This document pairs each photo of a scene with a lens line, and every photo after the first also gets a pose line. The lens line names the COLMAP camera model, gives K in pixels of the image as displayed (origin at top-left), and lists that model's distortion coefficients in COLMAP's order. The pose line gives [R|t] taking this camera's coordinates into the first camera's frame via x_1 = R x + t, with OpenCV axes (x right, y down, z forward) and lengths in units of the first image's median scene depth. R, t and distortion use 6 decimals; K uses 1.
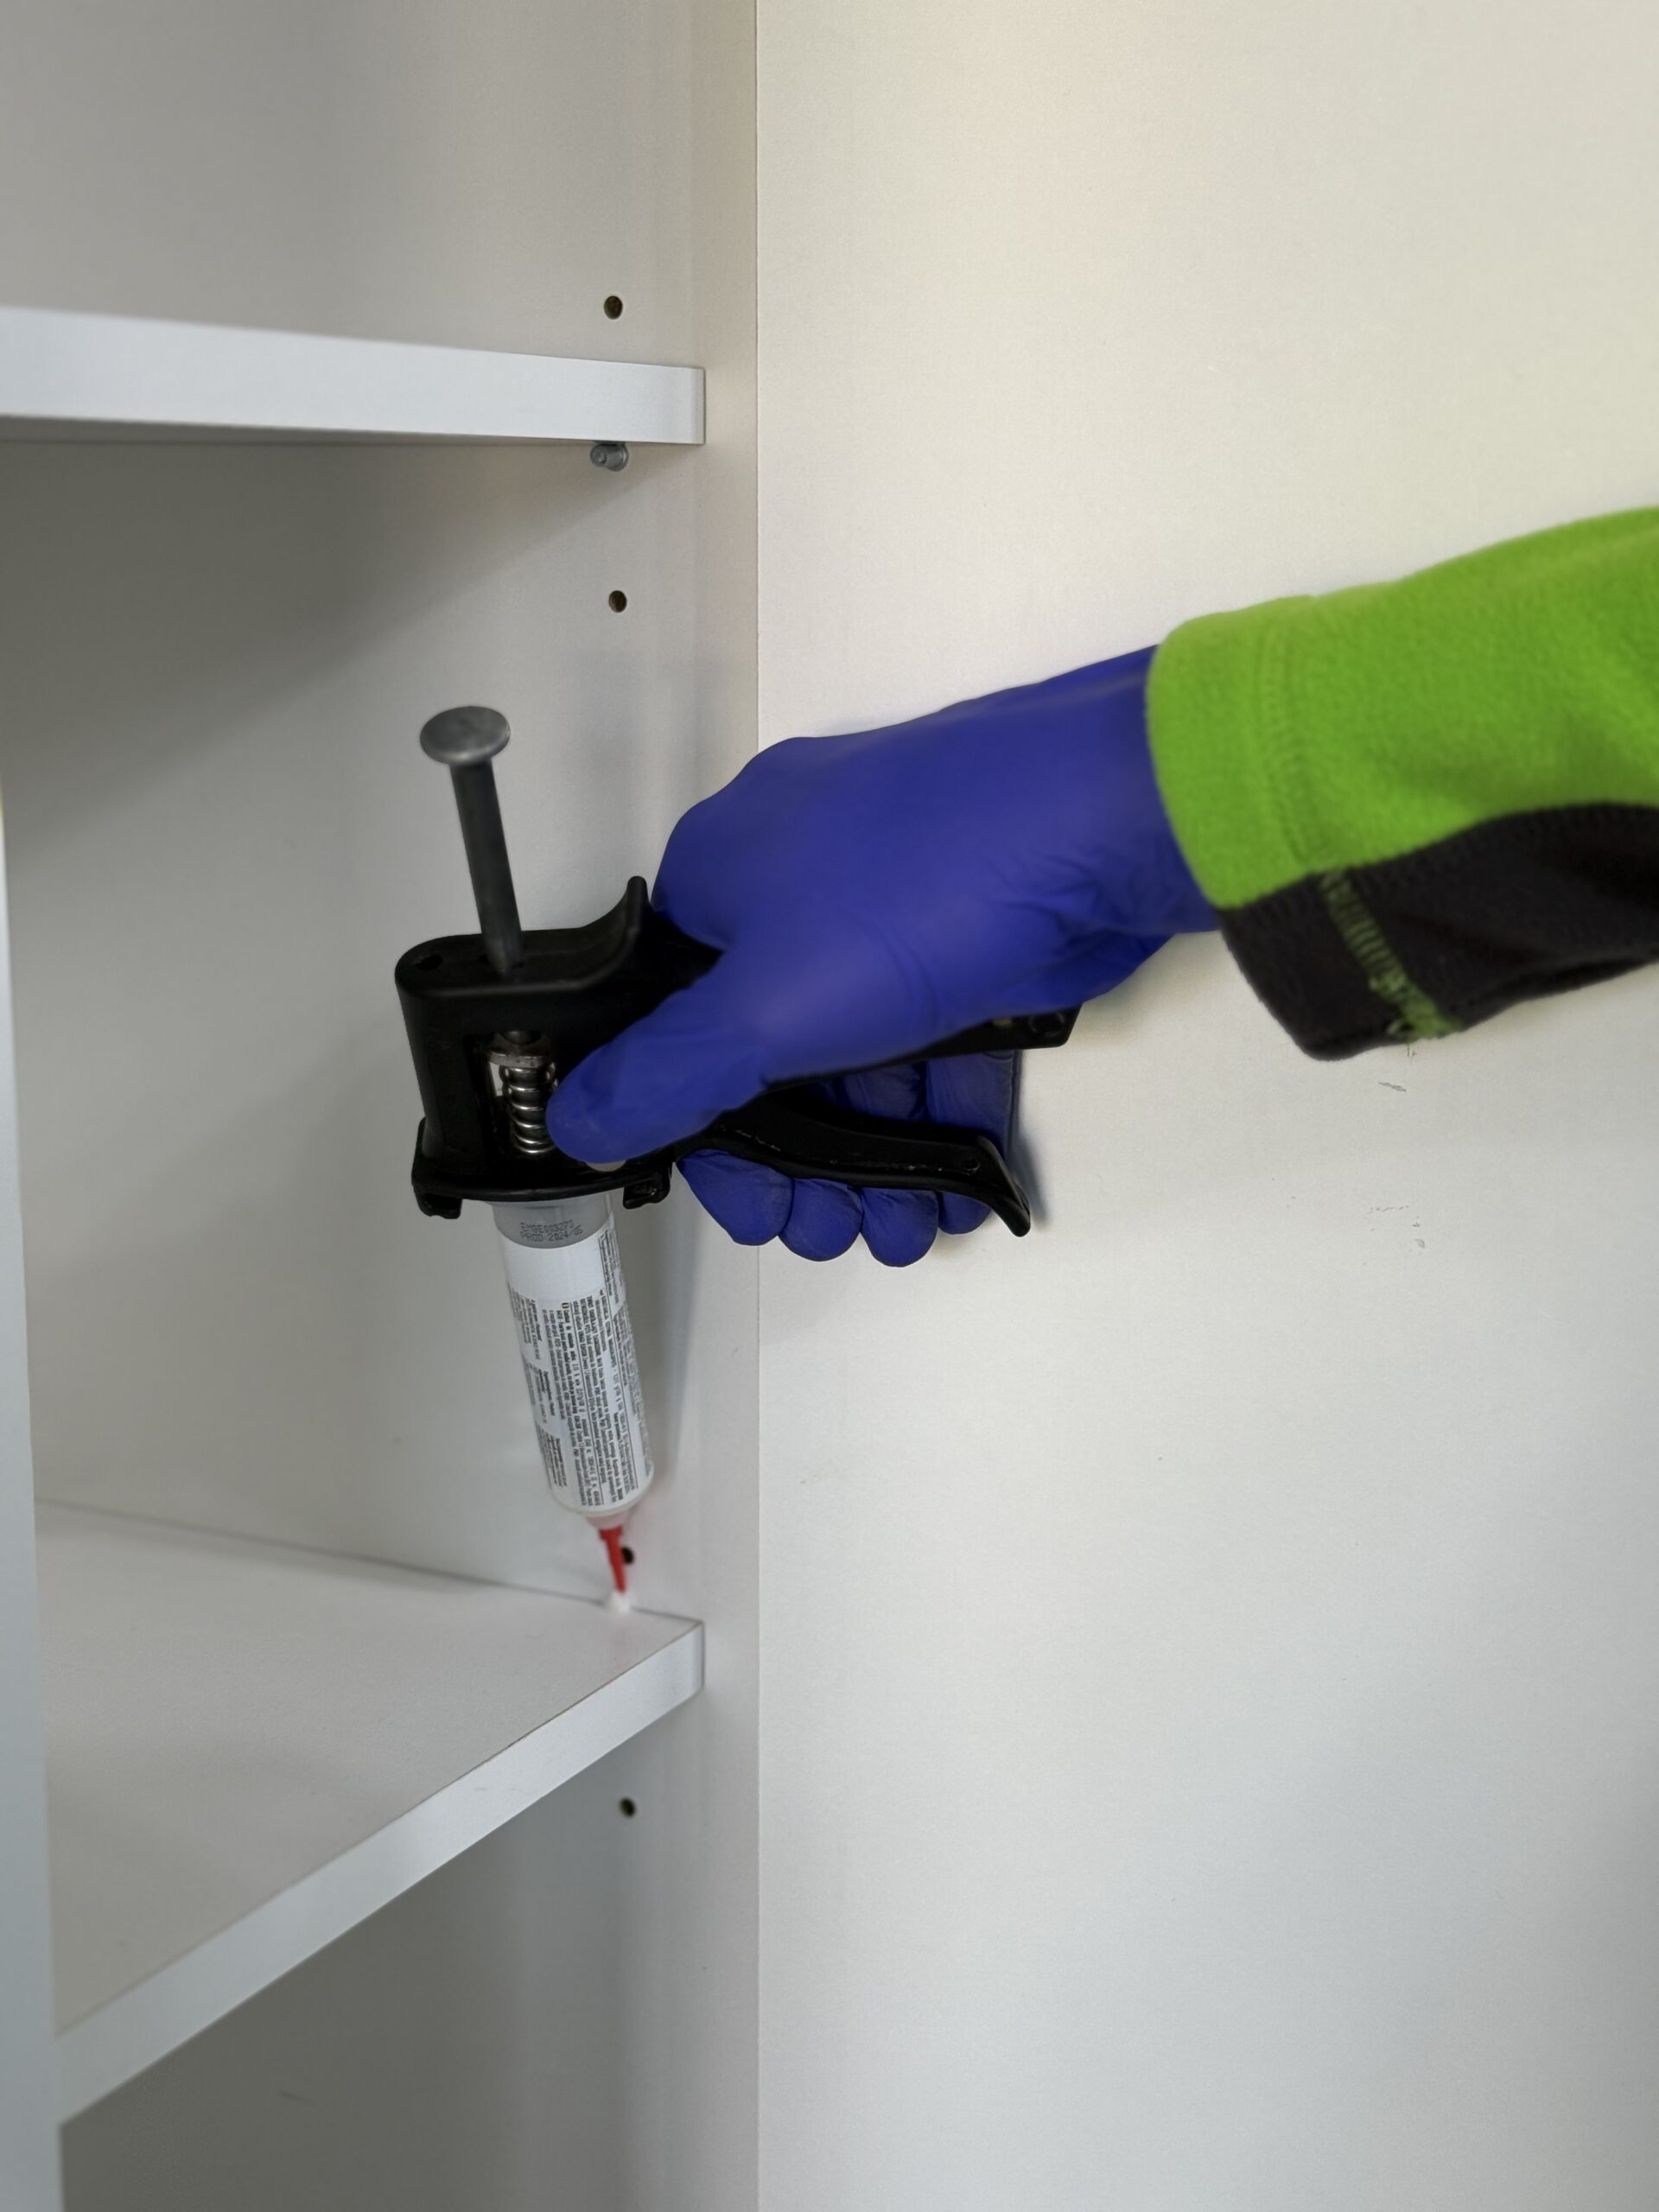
lens RADIAL K [[3176.0, 0, 830.3], [0, 3176.0, 1102.4], [0, 0, 1]] dist [0.134209, 0.000000]
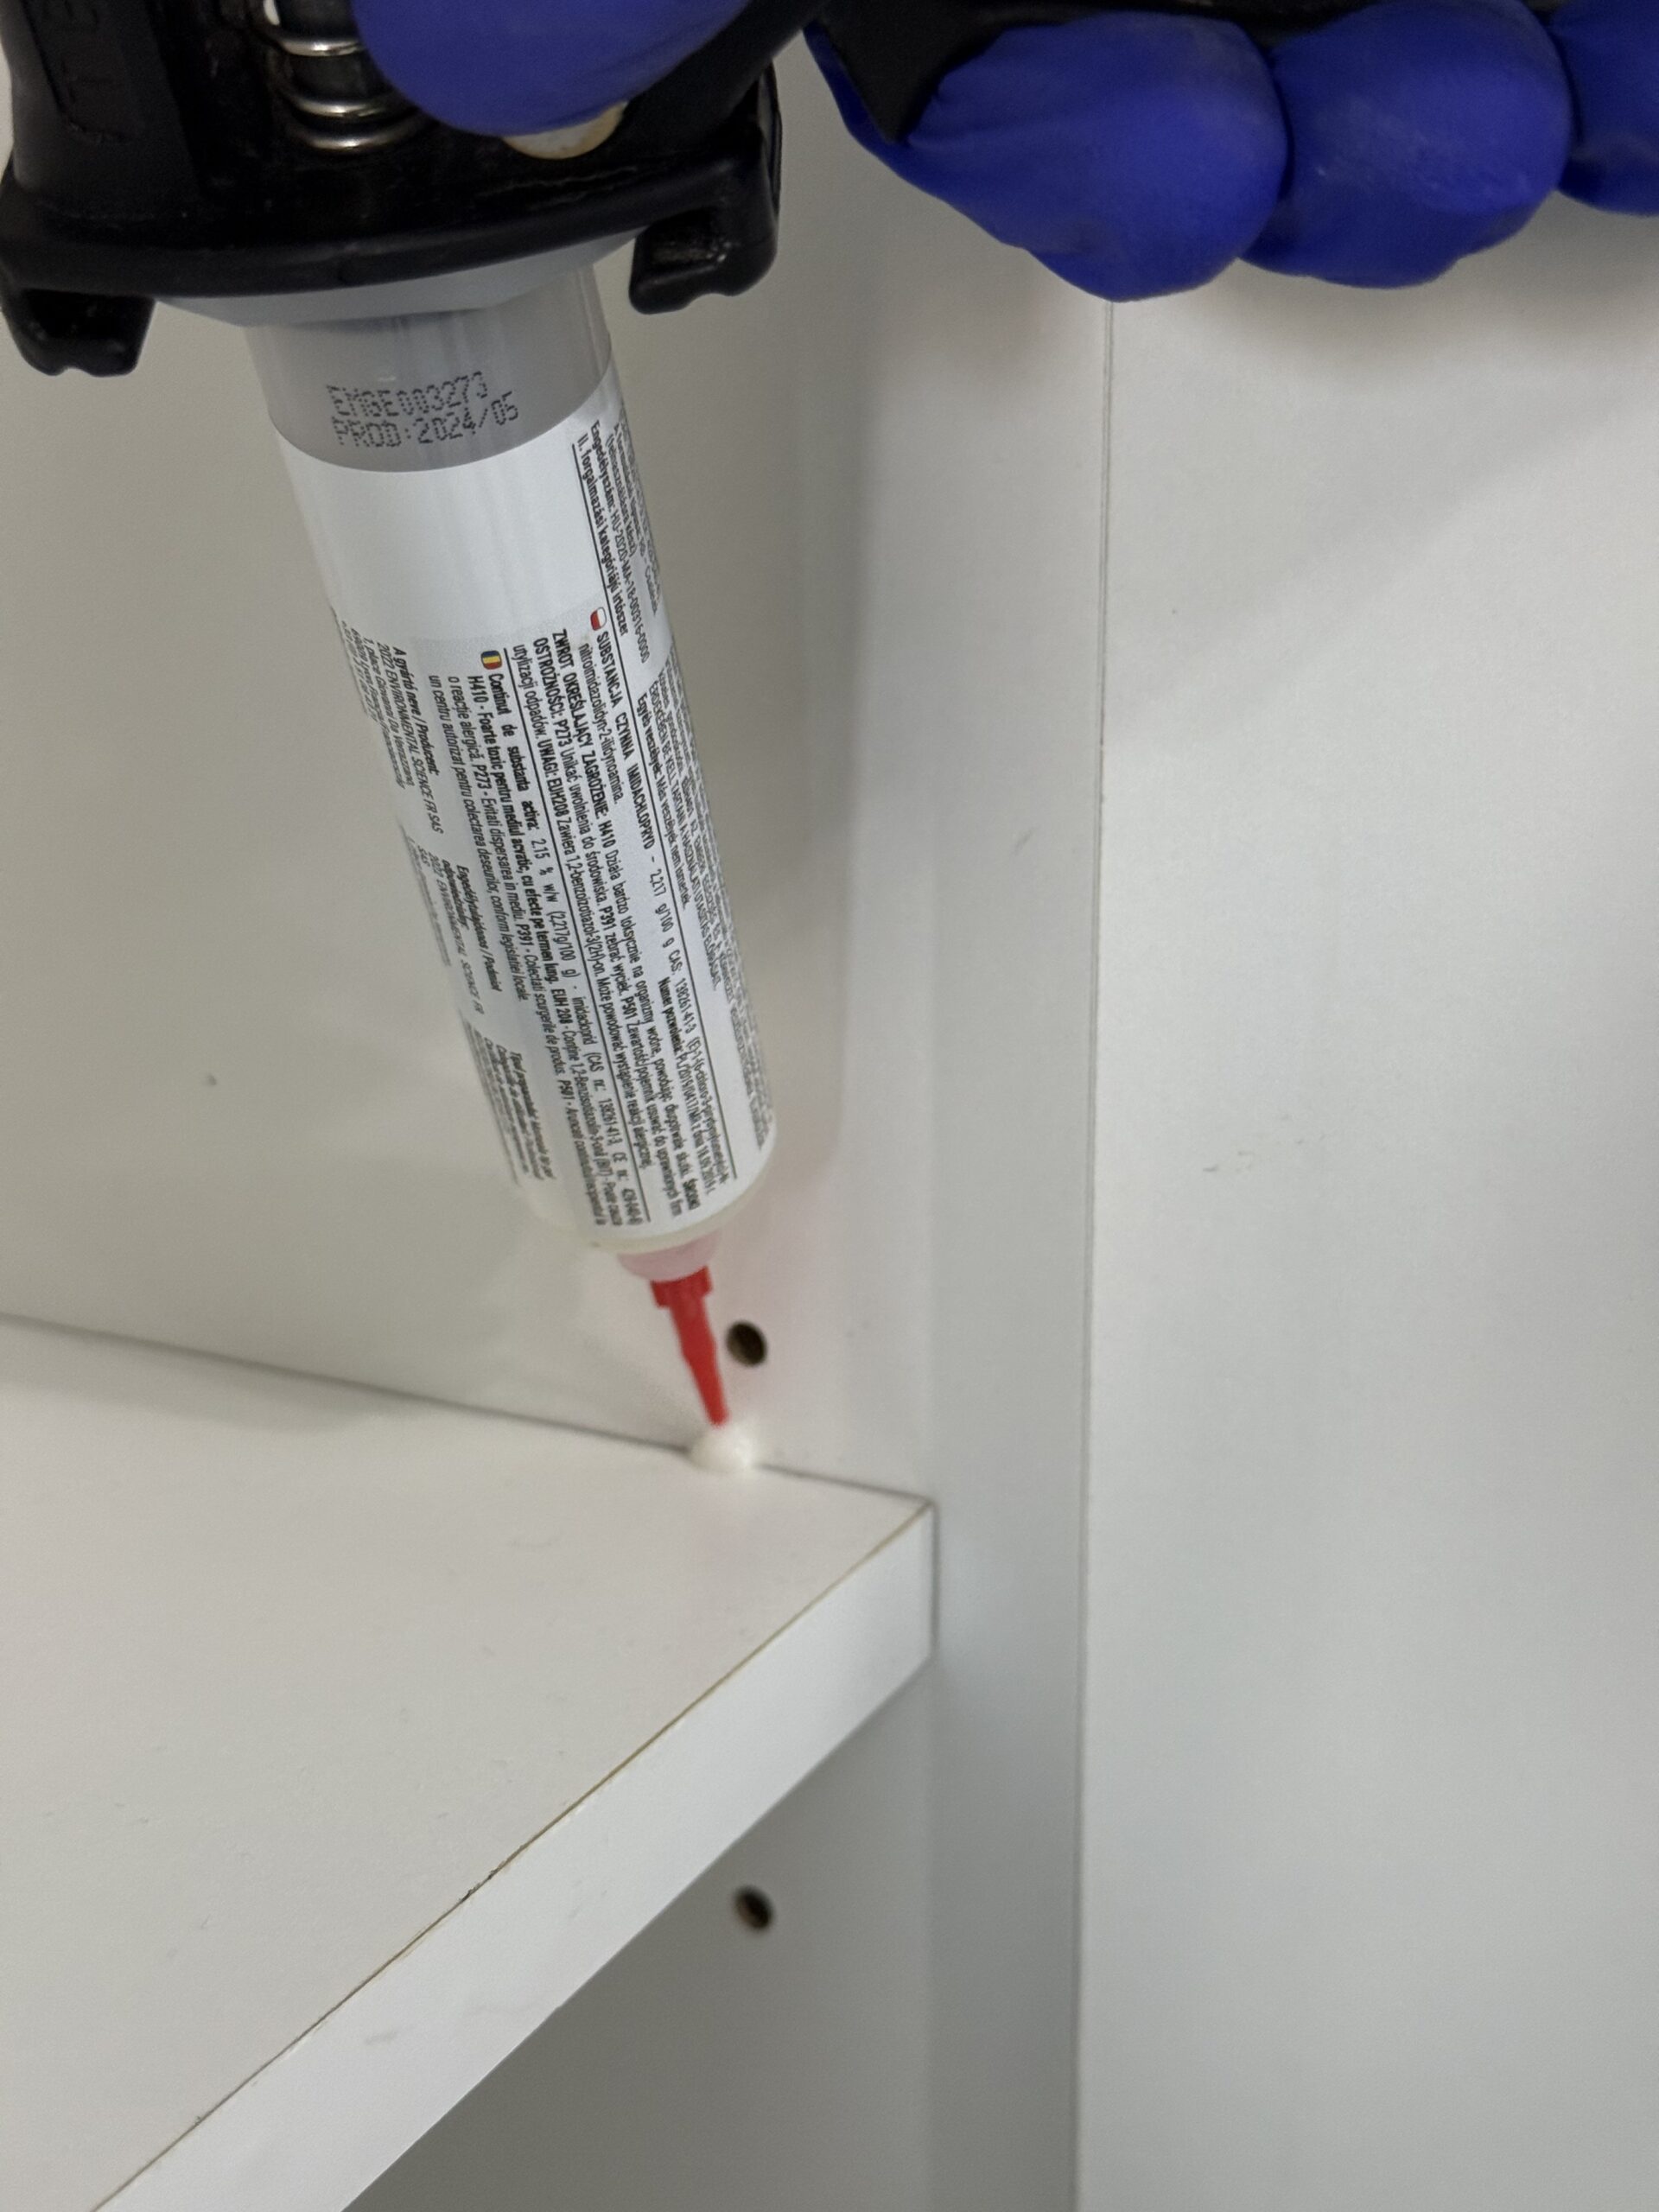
lens RADIAL K [[3176.0, 0, 826.8], [0, 3176.0, 1106.9], [0, 0, 1]] dist [0.134209, 0.000000]
pose [[0.997949, -0.031415, -0.055779, -0.028411], [0.036570, 0.994906, 0.093941, 0.078908], [0.052543, -0.095788, 0.994014, 0.635401]]
